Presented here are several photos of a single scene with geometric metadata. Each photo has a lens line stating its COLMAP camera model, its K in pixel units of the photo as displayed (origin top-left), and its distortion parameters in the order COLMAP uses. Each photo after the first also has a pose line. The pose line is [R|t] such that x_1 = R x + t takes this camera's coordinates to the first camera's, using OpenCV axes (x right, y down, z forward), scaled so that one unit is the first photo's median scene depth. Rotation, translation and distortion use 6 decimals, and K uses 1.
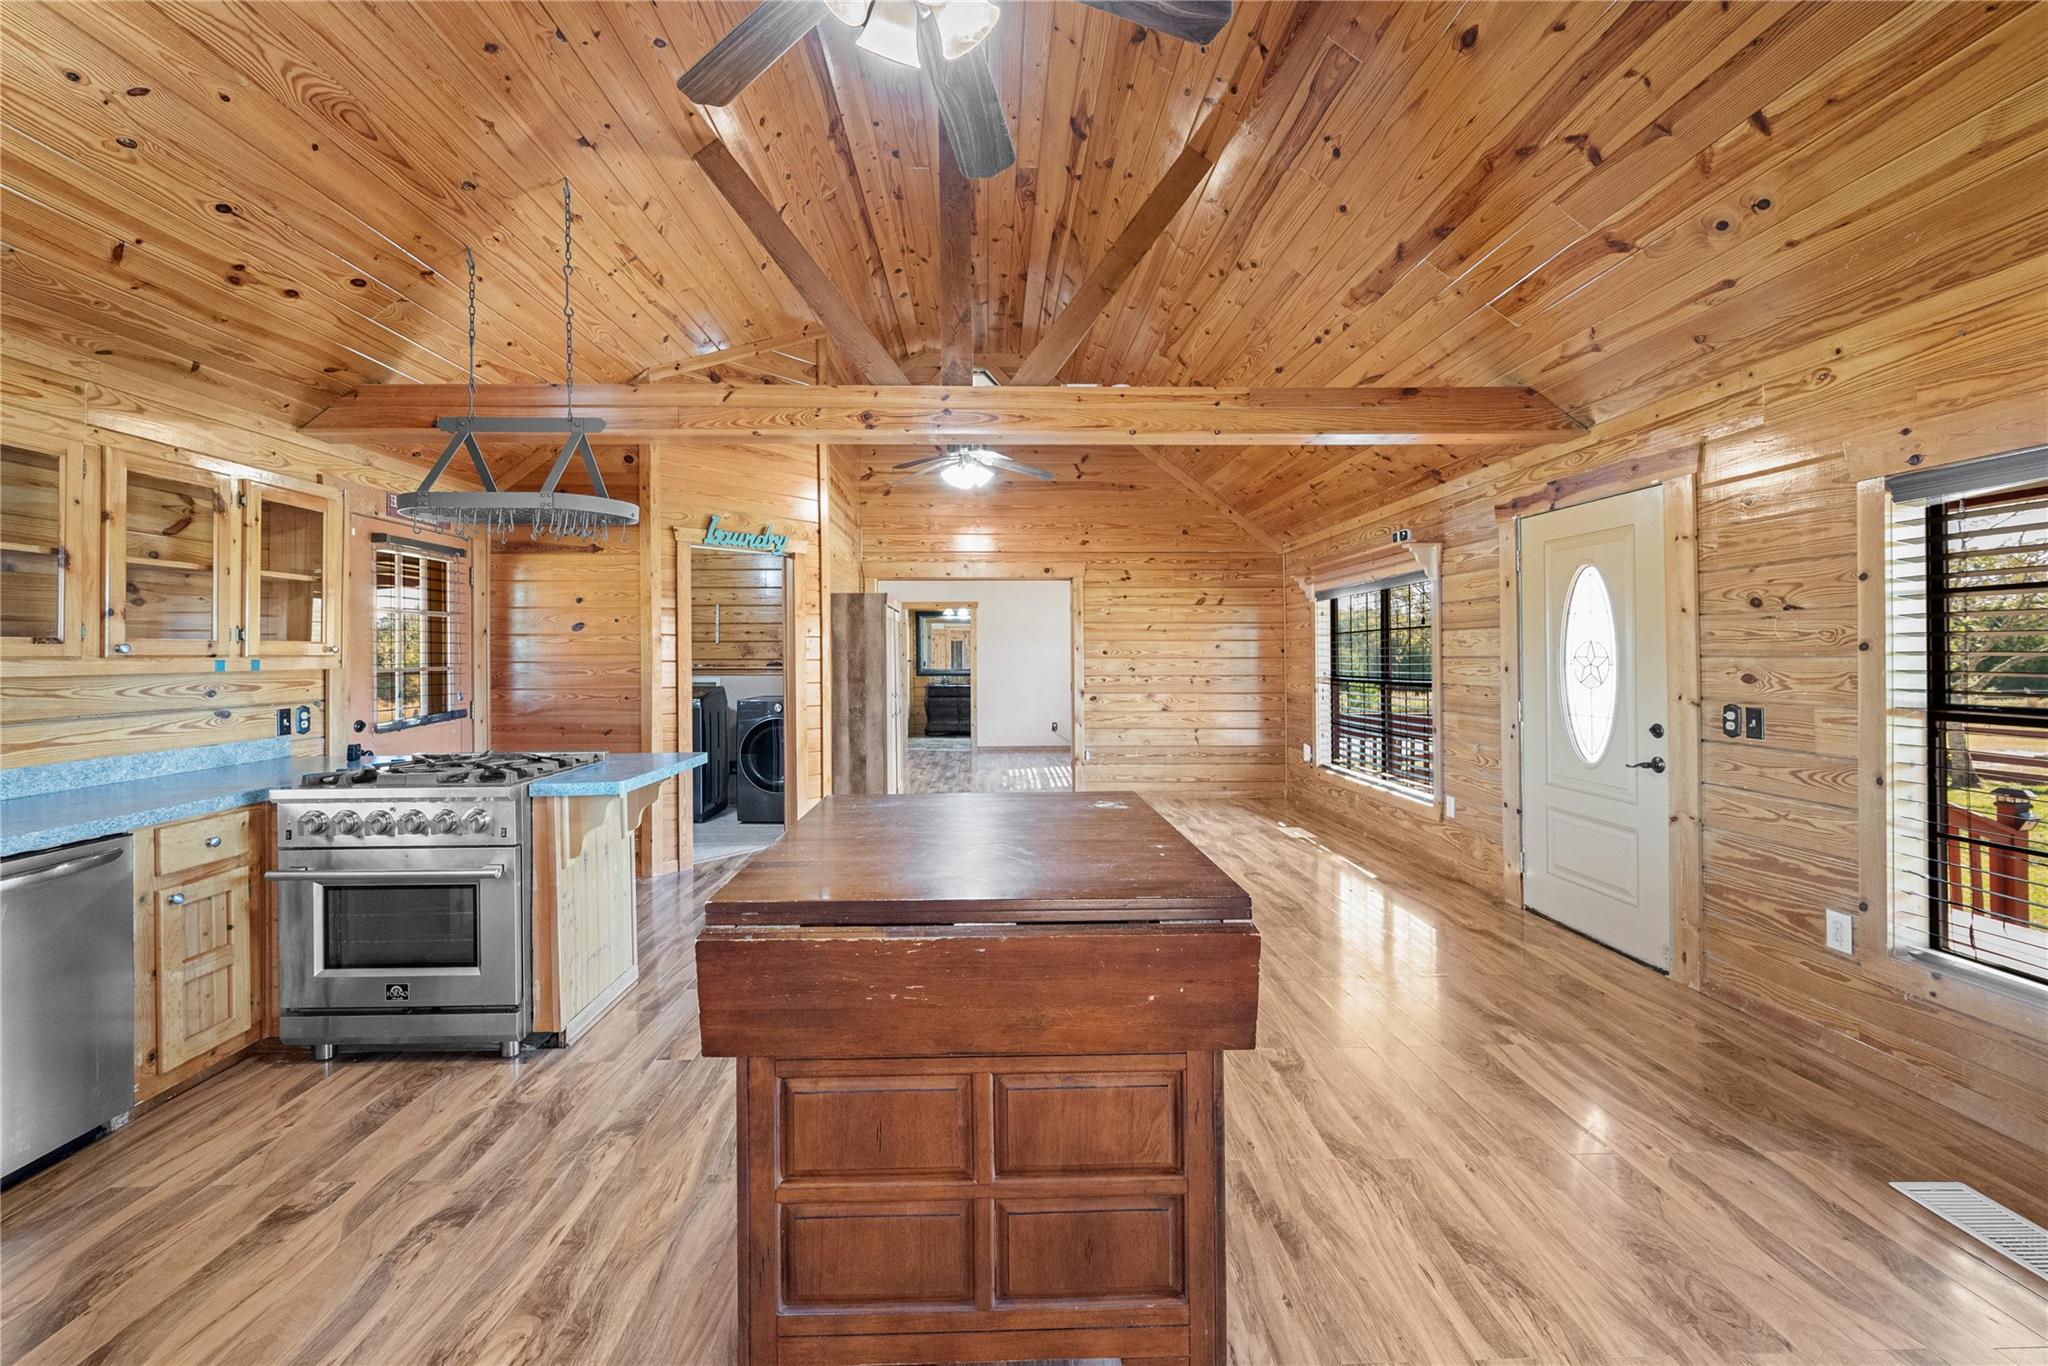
lens RADIAL K [[822.4, 0, 1005.8], [0, 822.4, 652.3], [0, 0, 1]] dist [-0.000149, -0.000142]
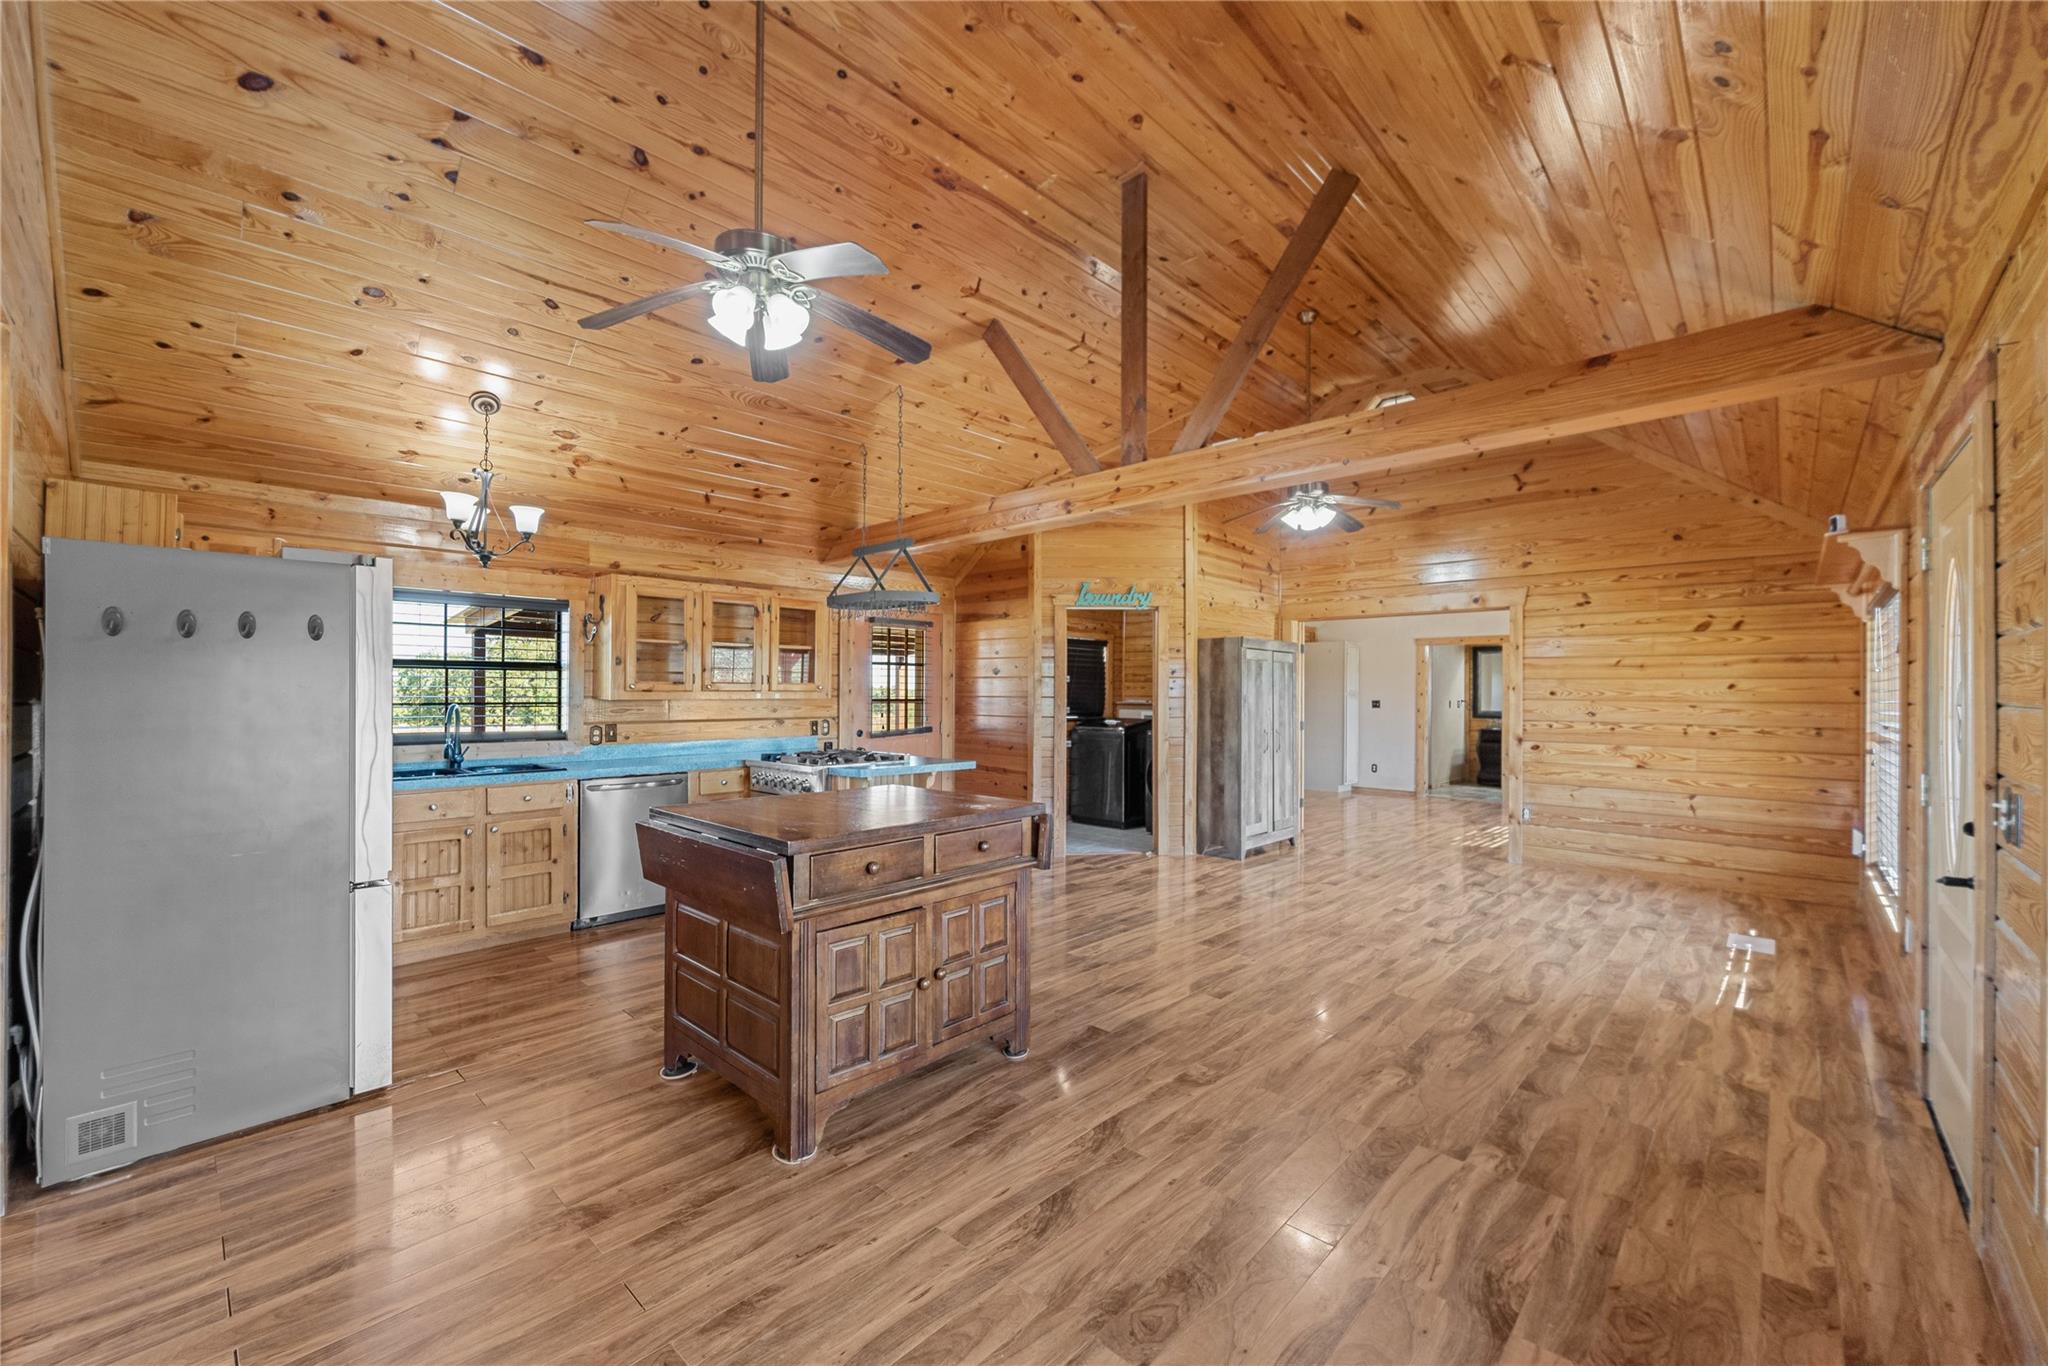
lens RADIAL K [[811.0, 0, 1026.9], [0, 811.0, 692.0], [0, 0, 1]] dist [-0.000440, -0.000182]
pose [[0.709623, 0.006808, -0.704549, 0.749022], [-0.005563, 0.999976, 0.004059, -0.003355], [0.704560, 0.001039, 0.709644, 0.082624]]
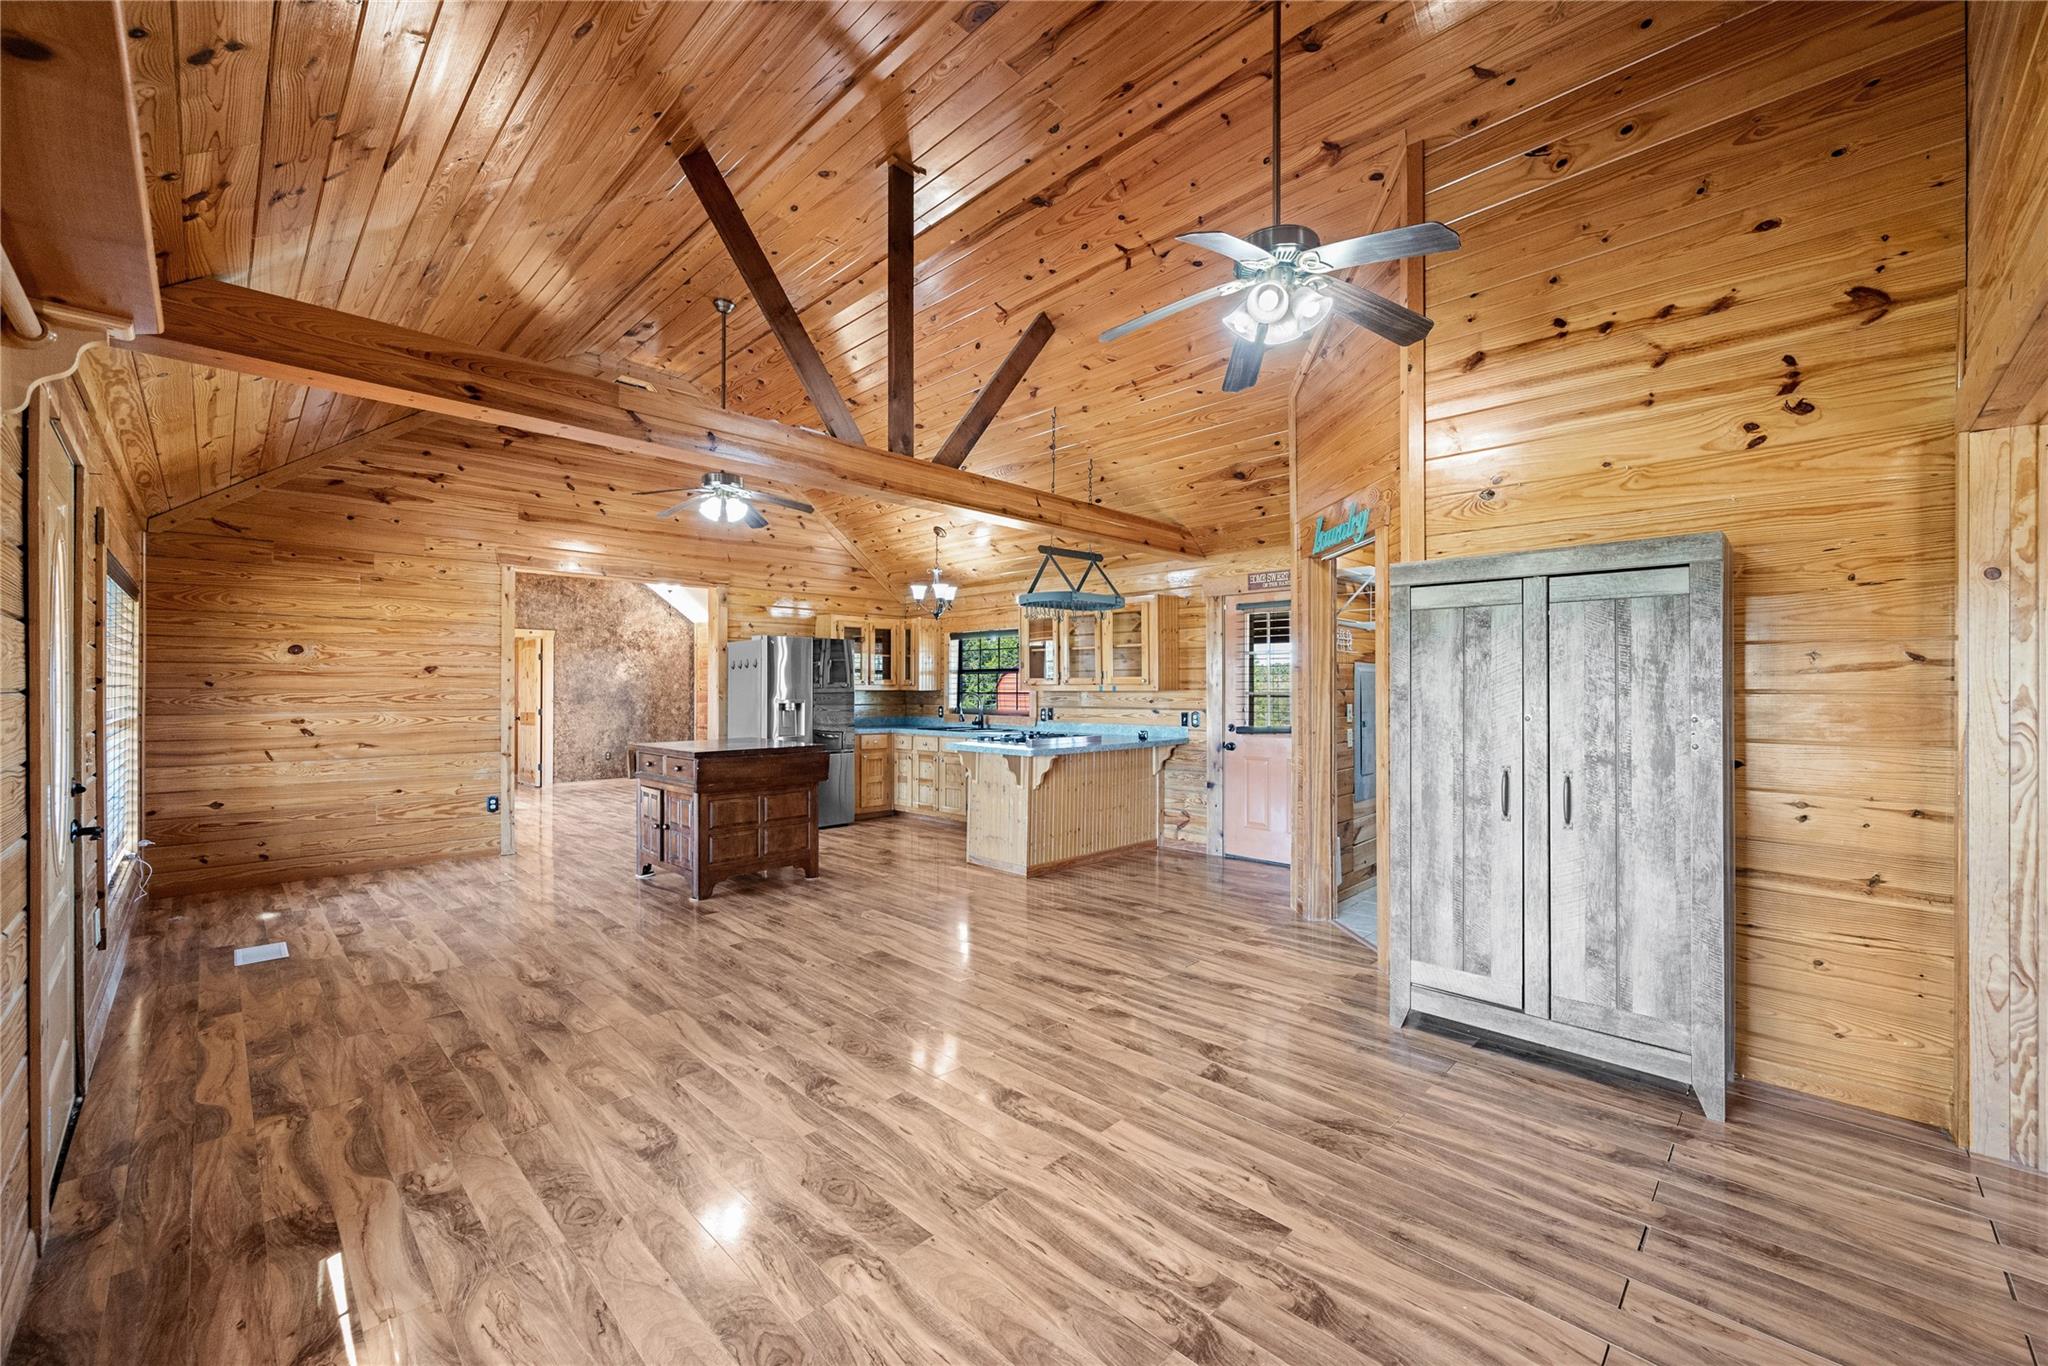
lens RADIAL K [[803.0, 0, 1024.0], [0, 803.0, 683.0], [0, 0, 1]] dist [-0.000492, -0.000177]
pose [[-0.720655, 0.001415, -0.693292, 0.707590], [0.005582, 0.999977, -0.003761, 0.008003], [0.693271, -0.006581, -0.720647, 2.238786]]
